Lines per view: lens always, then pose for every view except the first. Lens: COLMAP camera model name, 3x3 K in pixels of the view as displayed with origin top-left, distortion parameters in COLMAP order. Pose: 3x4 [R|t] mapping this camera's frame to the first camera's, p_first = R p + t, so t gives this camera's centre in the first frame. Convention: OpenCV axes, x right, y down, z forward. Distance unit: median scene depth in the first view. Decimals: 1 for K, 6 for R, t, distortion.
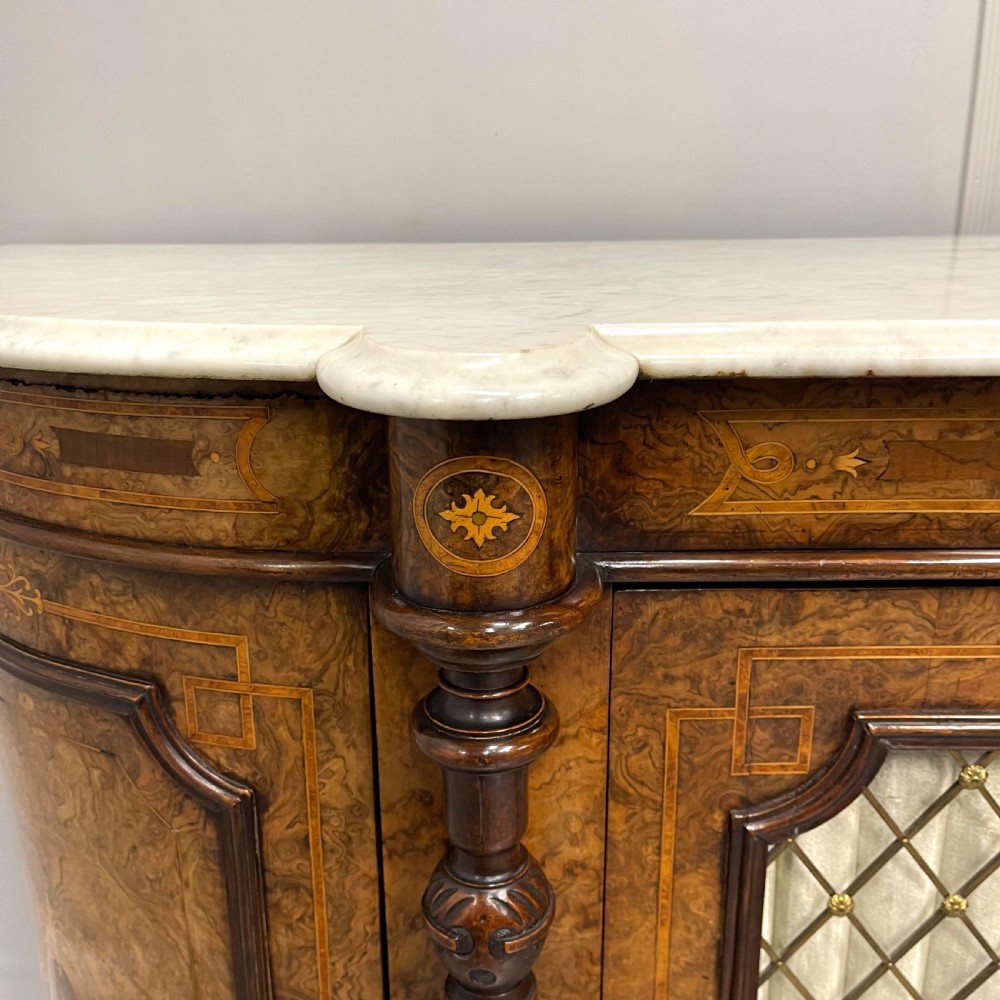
lens RADIAL K [[1016.3, 0, 493.7], [0, 1016.3, 512.3], [0, 0, 1]] dist [0.022507, 0.000000]
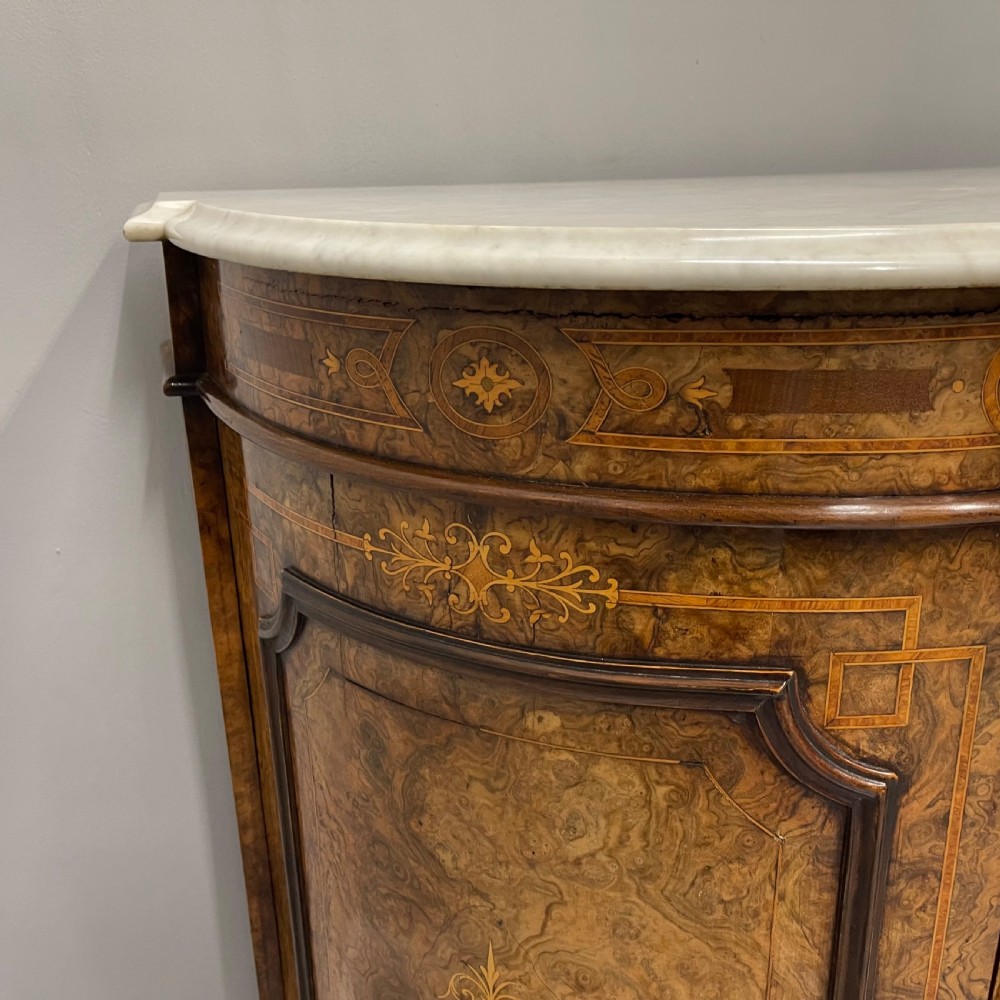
lens RADIAL K [[1016.3, 0, 506.5], [0, 1016.3, 519.8], [0, 0, 1]] dist [0.022507, 0.000000]
pose [[0.953944, -0.105486, 0.280826, -0.831346], [0.101204, 0.994421, 0.029752, -0.005512], [-0.282397, 0.000039, 0.959298, 0.262619]]
